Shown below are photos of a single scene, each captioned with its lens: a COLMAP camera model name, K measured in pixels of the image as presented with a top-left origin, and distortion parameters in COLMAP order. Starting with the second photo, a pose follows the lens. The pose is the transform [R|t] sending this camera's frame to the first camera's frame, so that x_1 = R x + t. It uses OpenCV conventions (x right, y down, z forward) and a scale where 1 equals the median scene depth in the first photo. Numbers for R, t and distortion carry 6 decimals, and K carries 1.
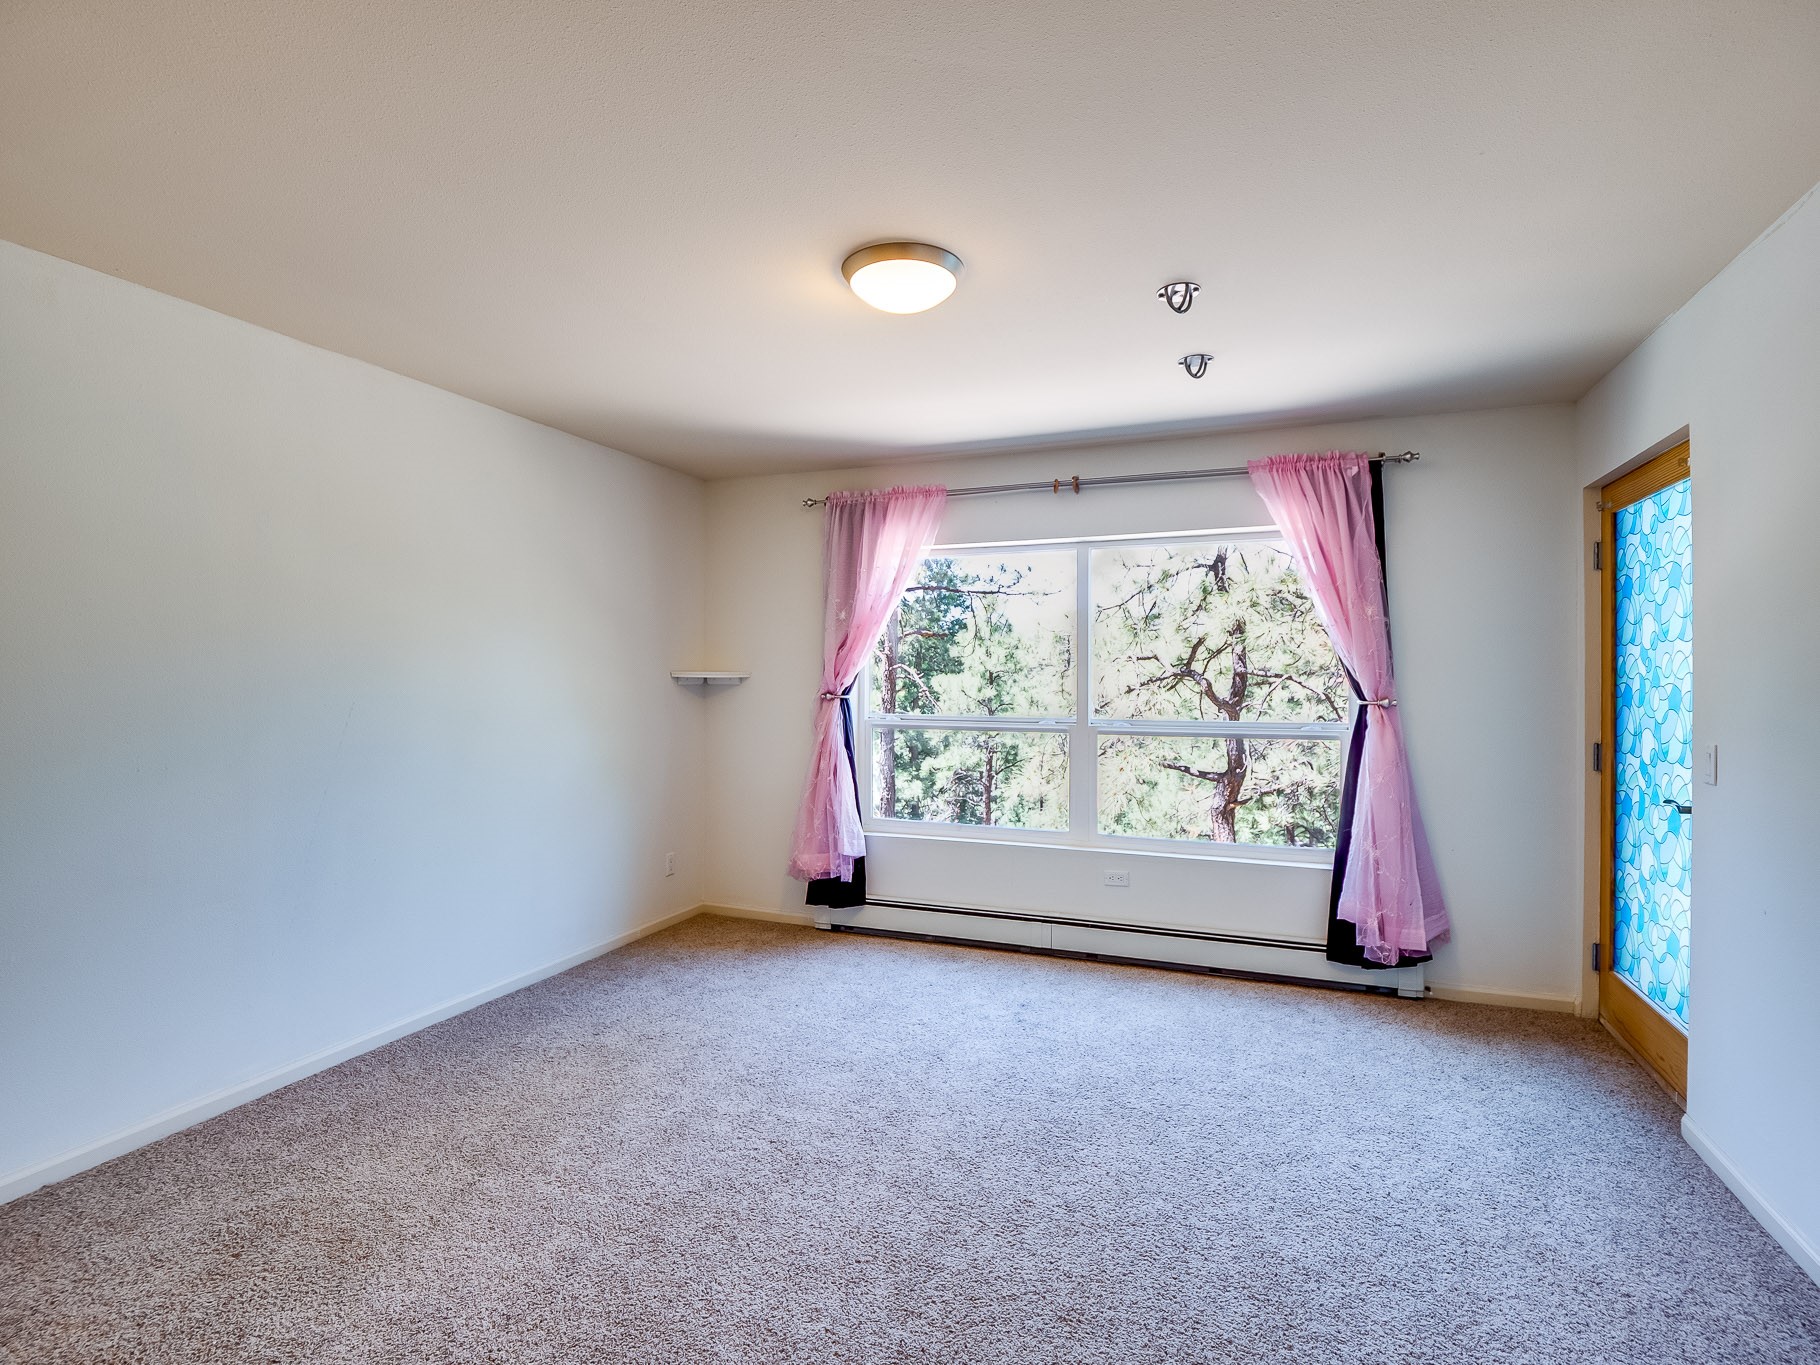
lens RADIAL K [[897.4, 0, 905.0], [0, 897.4, 675.6], [0, 0, 1]] dist [-0.010932, -0.000320]
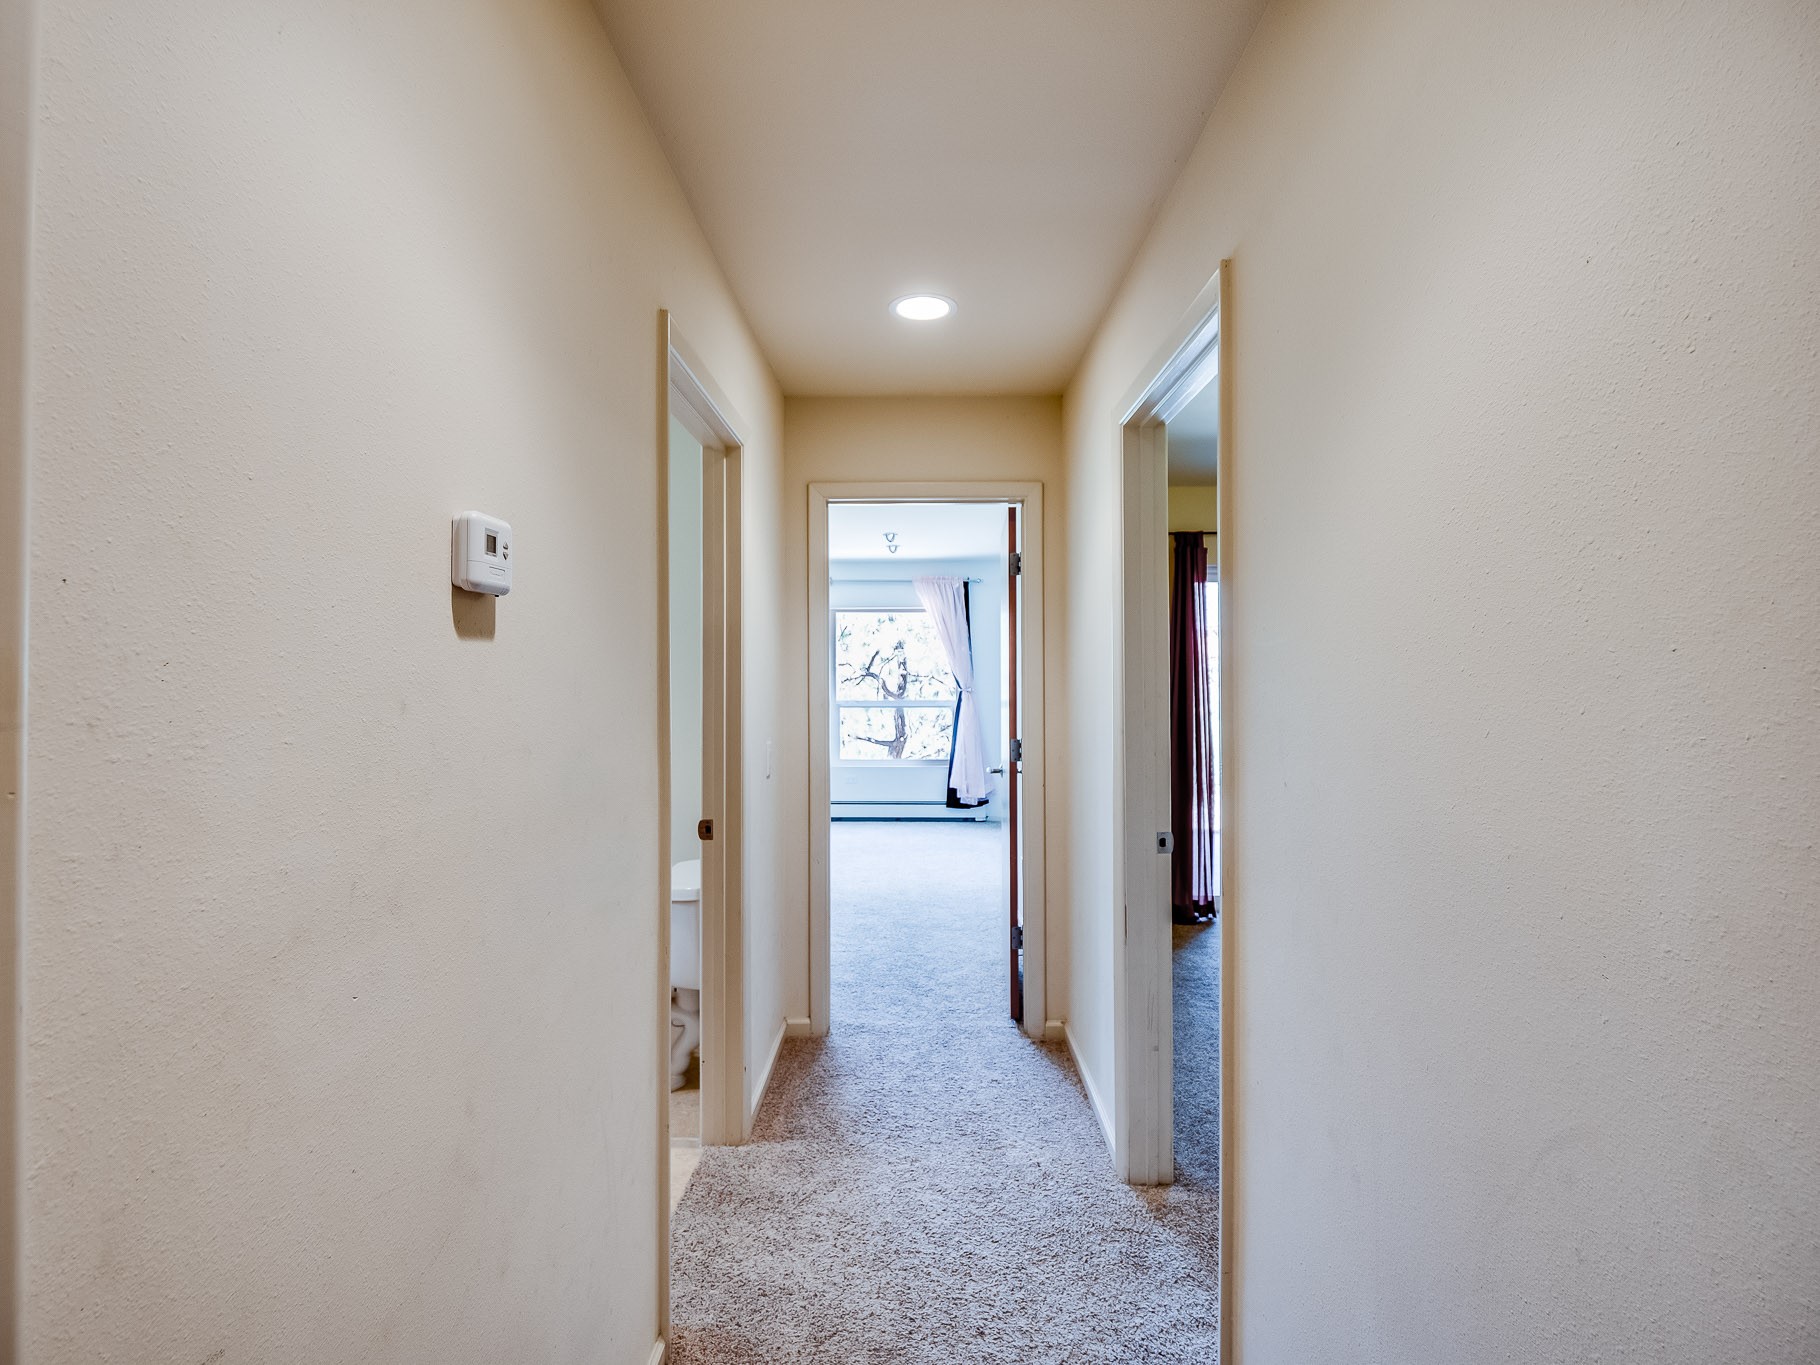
lens RADIAL K [[897.4, 0, 905.0], [0, 897.4, 675.6], [0, 0, 1]] dist [-0.010932, -0.000320]
pose [[0.932067, -0.002014, 0.362280, -0.410010], [0.001400, 0.999997, 0.001958, -0.009628], [-0.362283, -0.001318, 0.932067, -0.992412]]
